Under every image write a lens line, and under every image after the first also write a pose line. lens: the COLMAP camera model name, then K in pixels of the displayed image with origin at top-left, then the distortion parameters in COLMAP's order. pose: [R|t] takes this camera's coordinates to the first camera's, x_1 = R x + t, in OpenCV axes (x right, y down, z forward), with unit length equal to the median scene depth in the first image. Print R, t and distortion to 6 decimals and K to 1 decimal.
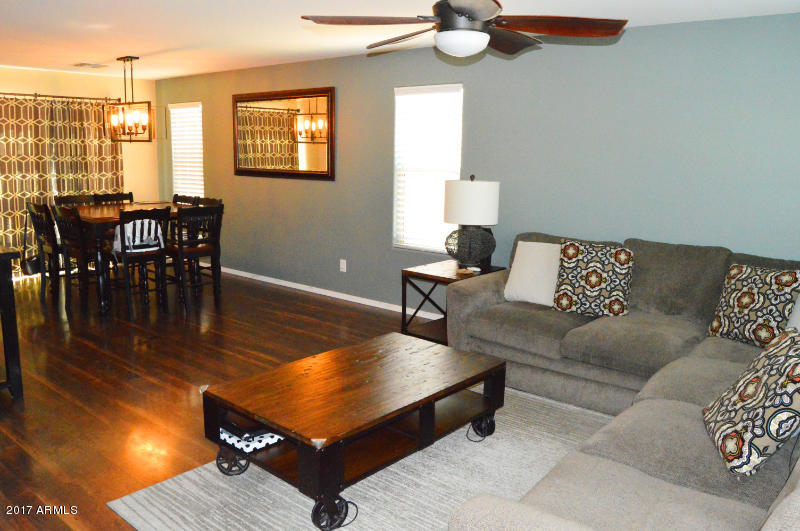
lens RADIAL K [[634.6, 0, 399.4], [0, 634.6, 262.6], [0, 0, 1]] dist [-0.089938, 0.026603]
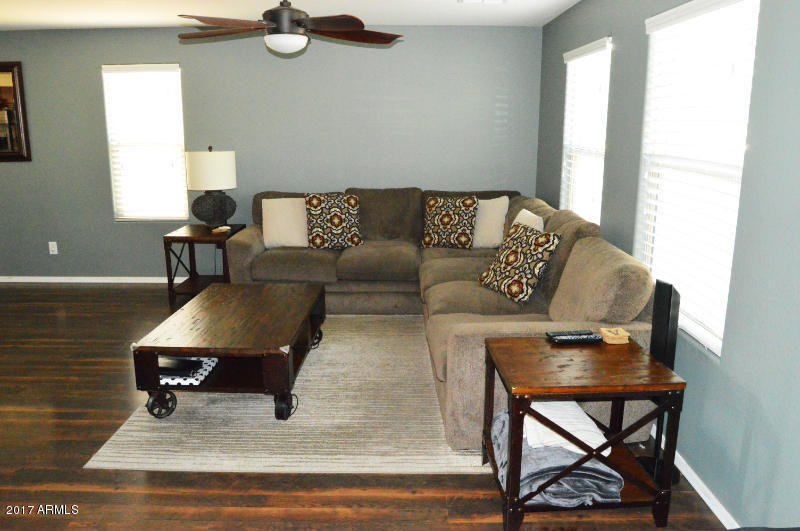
lens RADIAL K [[634.6, 0, 400.6], [0, 634.6, 264.0], [0, 0, 1]] dist [-0.089938, 0.026603]
pose [[0.767375, -0.153397, 0.622579, -0.425960], [0.121770, 0.988156, 0.093381, 0.008320], [-0.629529, 0.004153, 0.776966, -0.107803]]
